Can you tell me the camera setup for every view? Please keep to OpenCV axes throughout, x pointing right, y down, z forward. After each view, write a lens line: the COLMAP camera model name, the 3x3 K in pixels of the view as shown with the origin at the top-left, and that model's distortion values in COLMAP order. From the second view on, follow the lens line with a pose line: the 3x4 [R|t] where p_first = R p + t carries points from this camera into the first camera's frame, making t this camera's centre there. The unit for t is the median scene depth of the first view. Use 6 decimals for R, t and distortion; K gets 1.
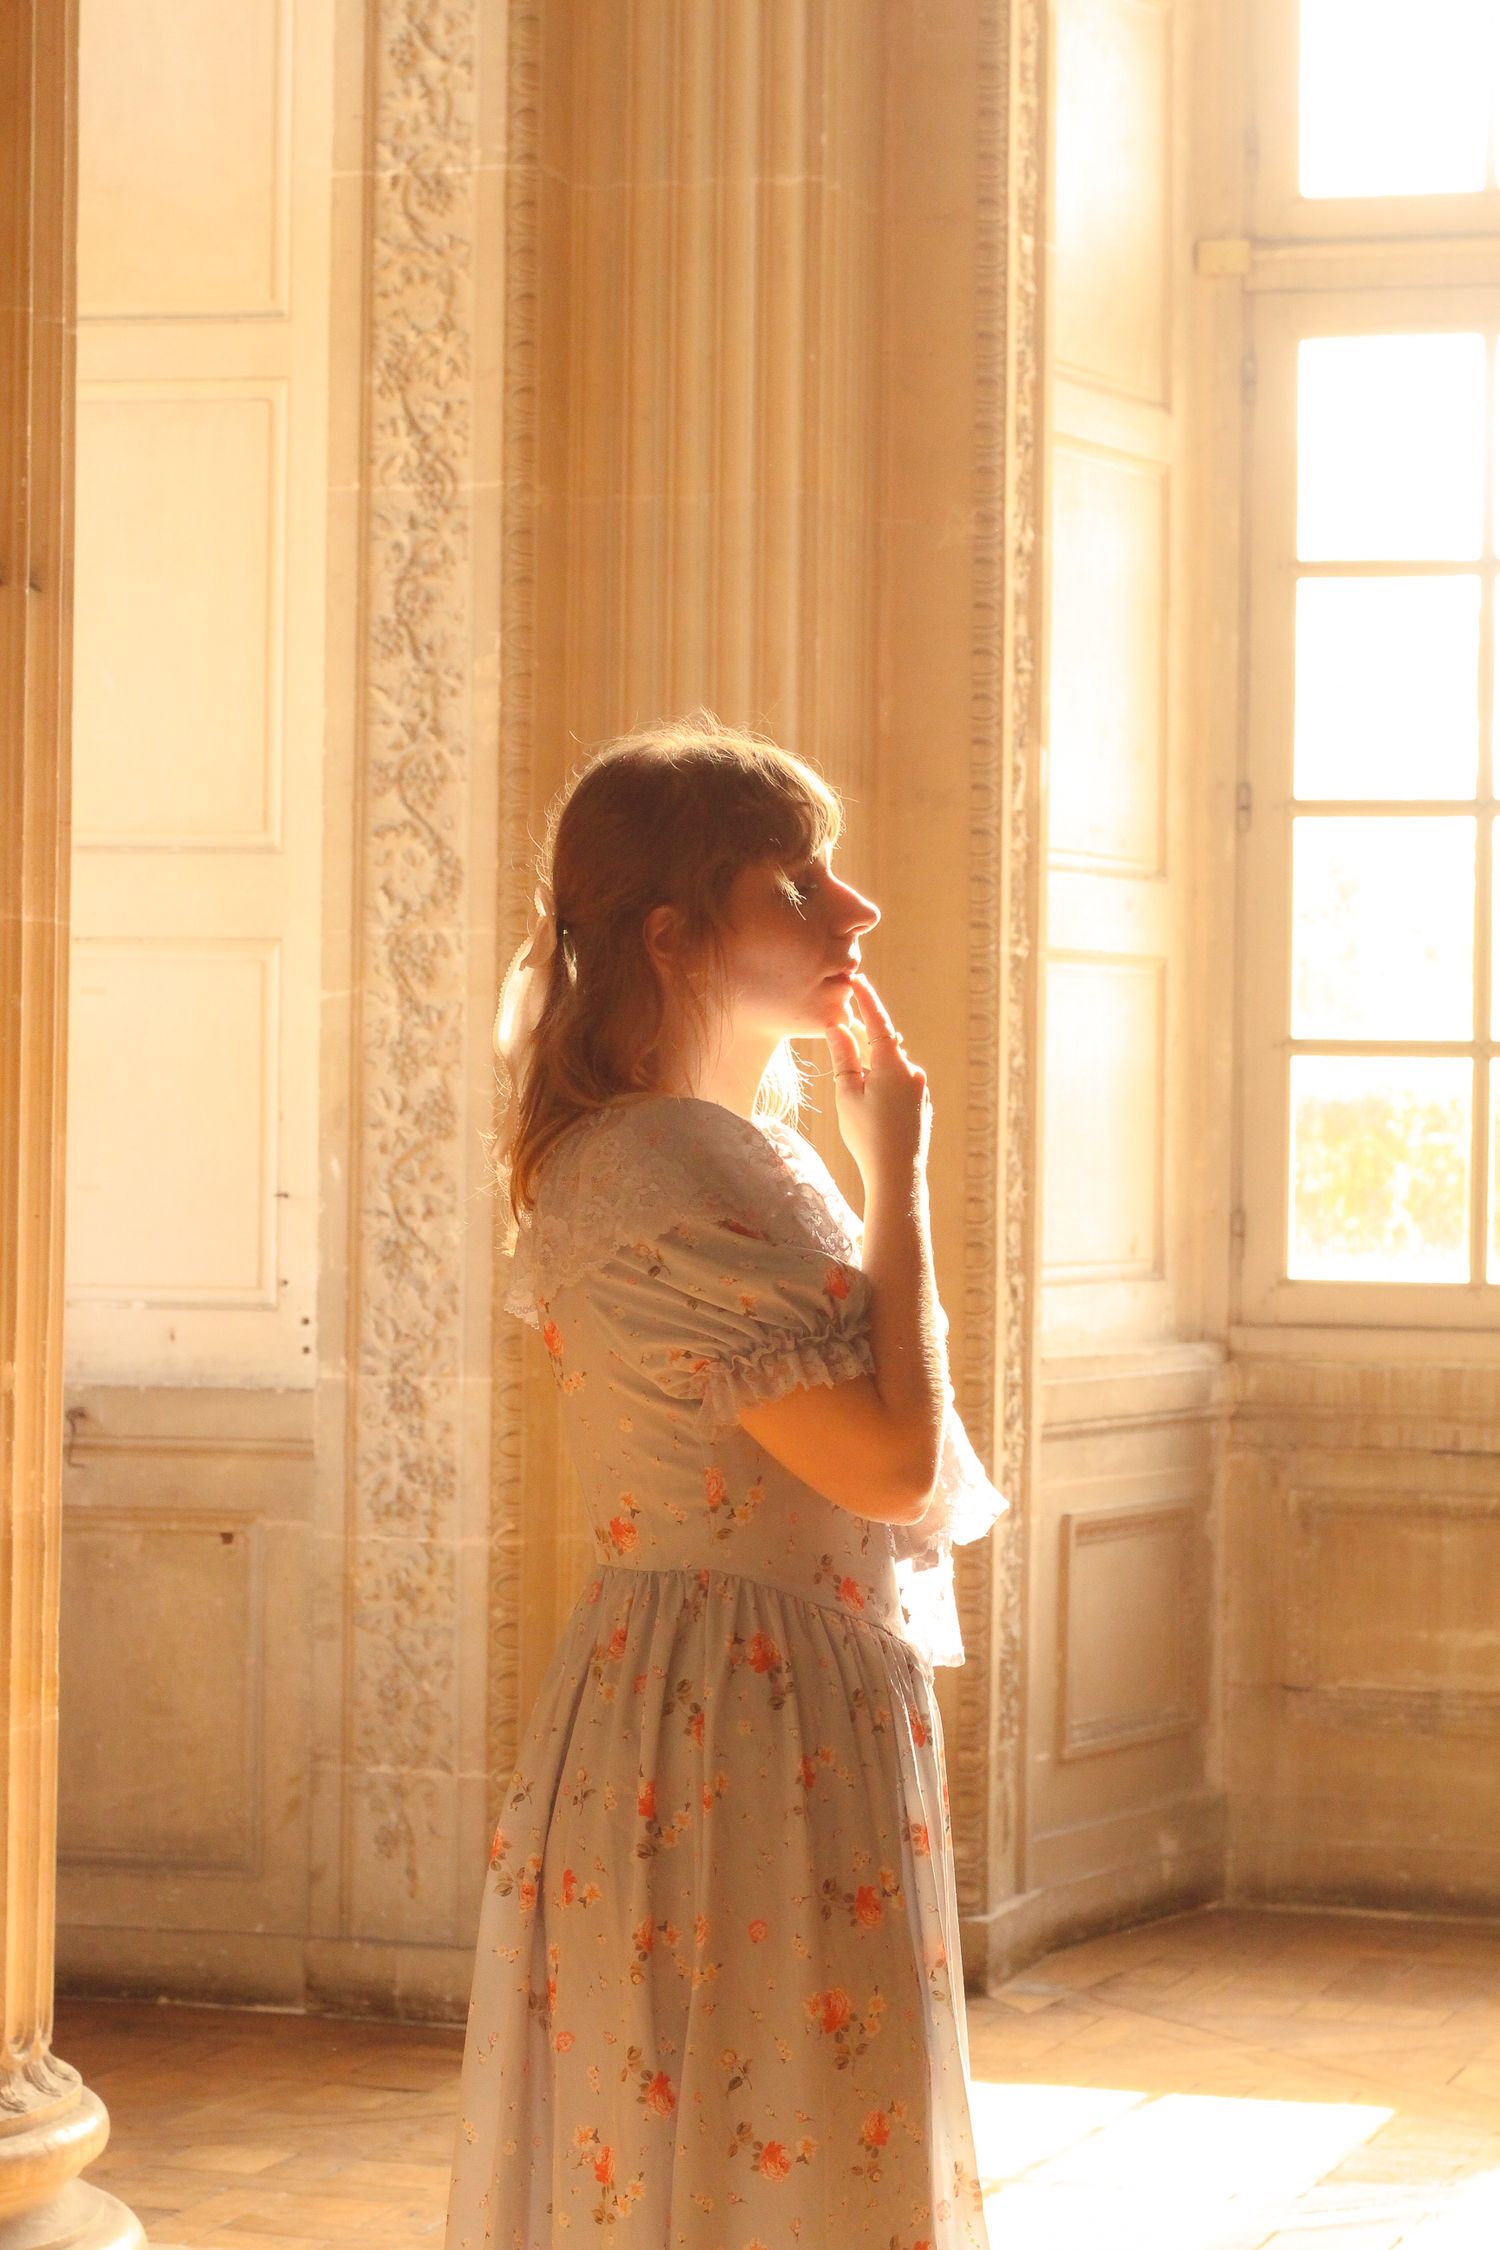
lens RADIAL K [[5636.6, 0, 755.0], [0, 5636.6, 1073.6], [0, 0, 1]] dist [-0.038075, -1.197004]
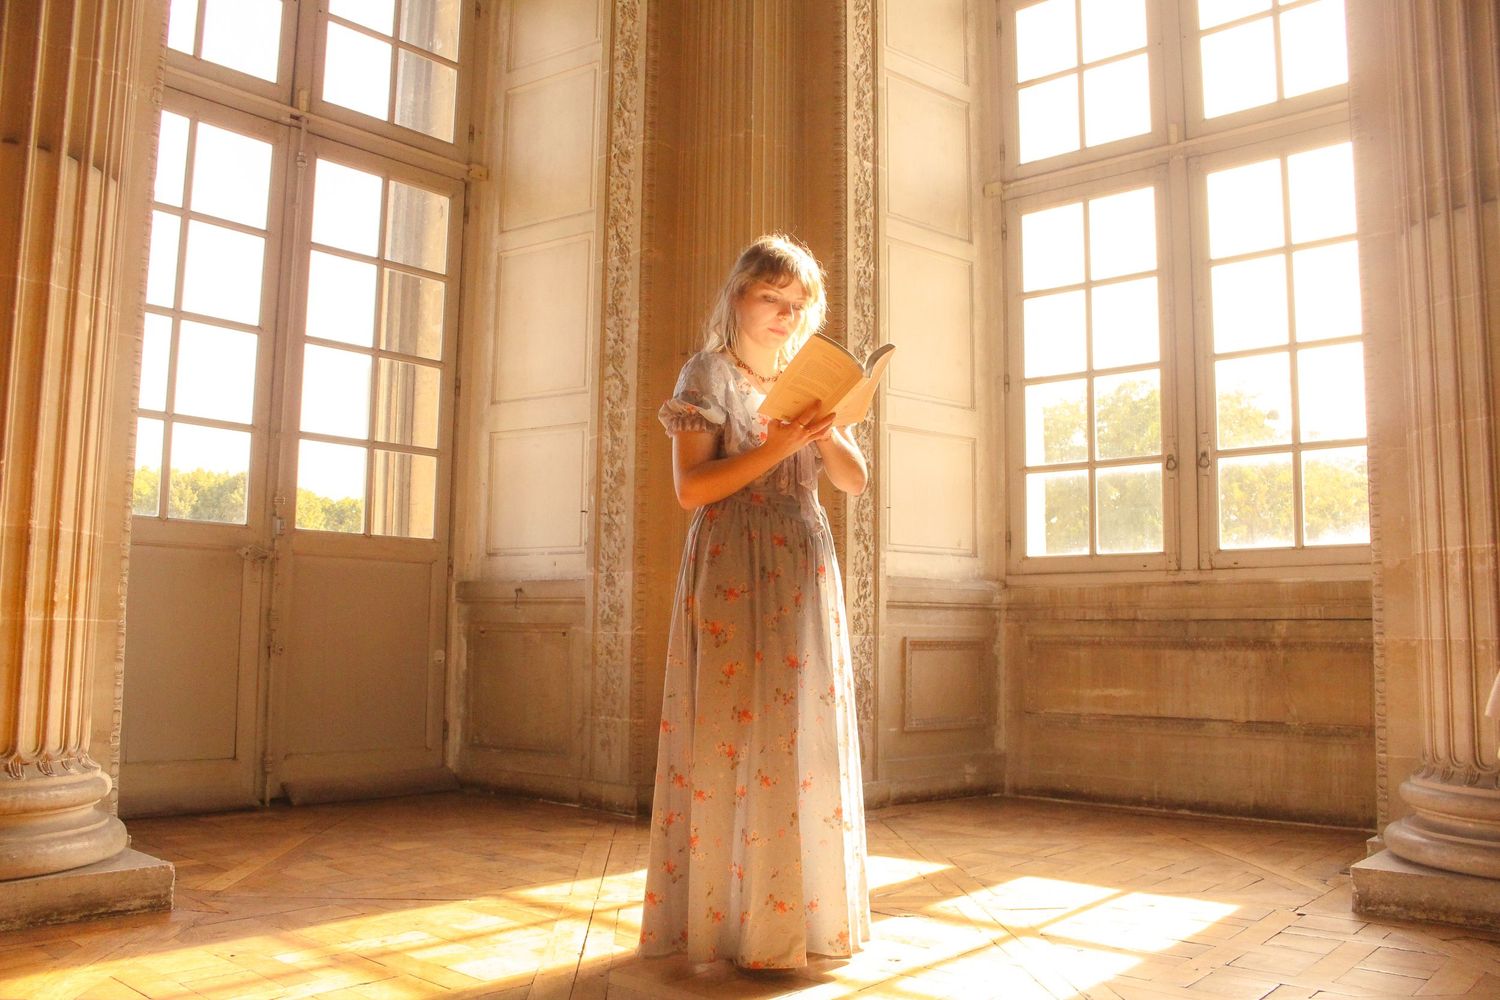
lens RADIAL K [[1279.7, 0, 750.0], [0, 1279.7, 500.0], [0, 0, 1]] dist [-0.148114, -0.002685]
pose [[0.911945, -0.045569, -0.407774, 0.252431], [0.000241, 0.993873, -0.110527, 0.086672], [0.410313, 0.100696, 0.906368, 0.460942]]
